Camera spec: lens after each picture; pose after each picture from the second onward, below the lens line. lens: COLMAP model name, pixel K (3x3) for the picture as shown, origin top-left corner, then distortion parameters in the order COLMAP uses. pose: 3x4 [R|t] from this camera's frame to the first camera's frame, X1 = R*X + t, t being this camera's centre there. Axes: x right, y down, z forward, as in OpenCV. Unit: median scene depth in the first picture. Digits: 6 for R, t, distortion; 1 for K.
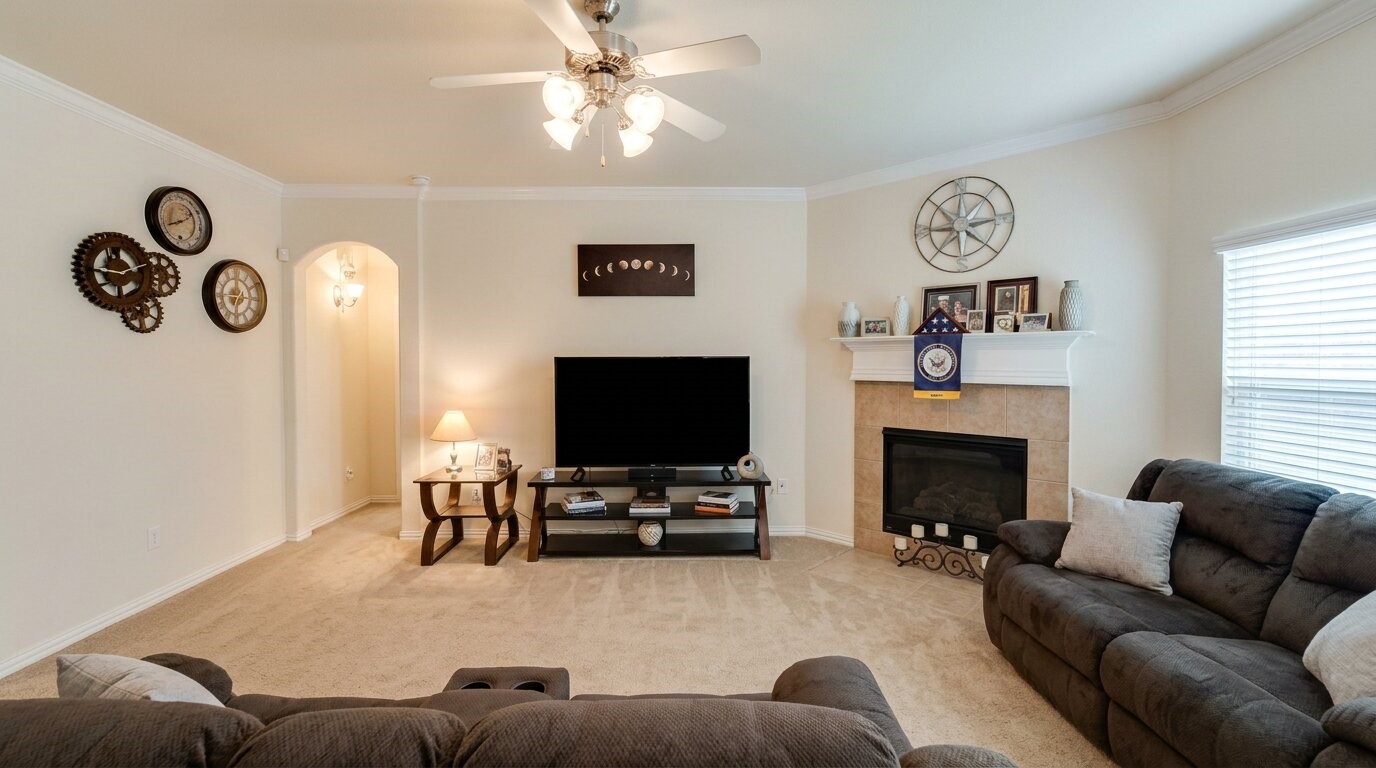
lens RADIAL K [[541.6, 0, 687.2], [0, 541.6, 373.1], [0, 0, 1]] dist [-0.002230, -0.000125]
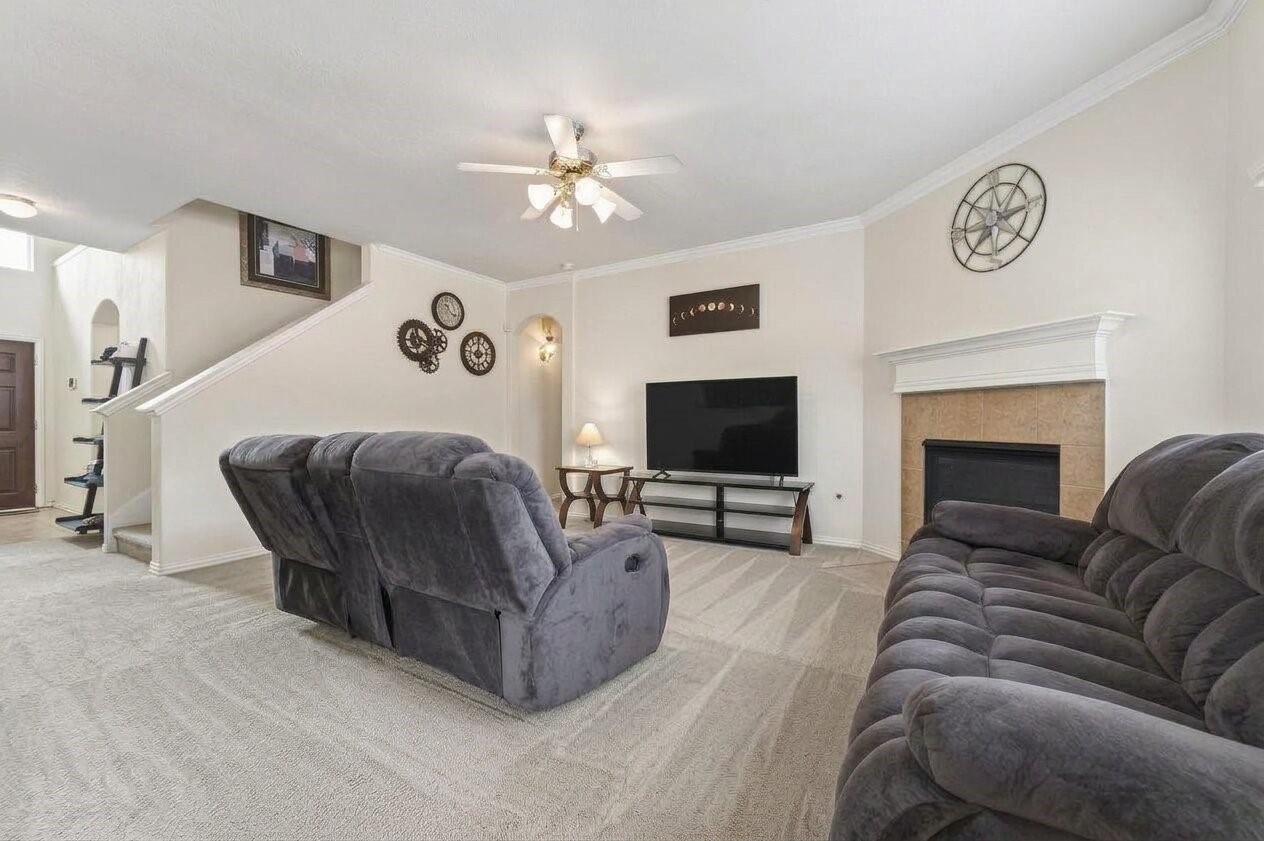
lens RADIAL K [[511.7, 0, 630.3], [0, 511.7, 425.7], [0, 0, 1]] dist [-0.000338, -0.000077]
pose [[0.841904, 0.003496, -0.539616, 0.429204], [-0.015955, 0.999703, -0.018417, 0.105568], [0.539391, 0.024115, 0.841710, -0.079133]]
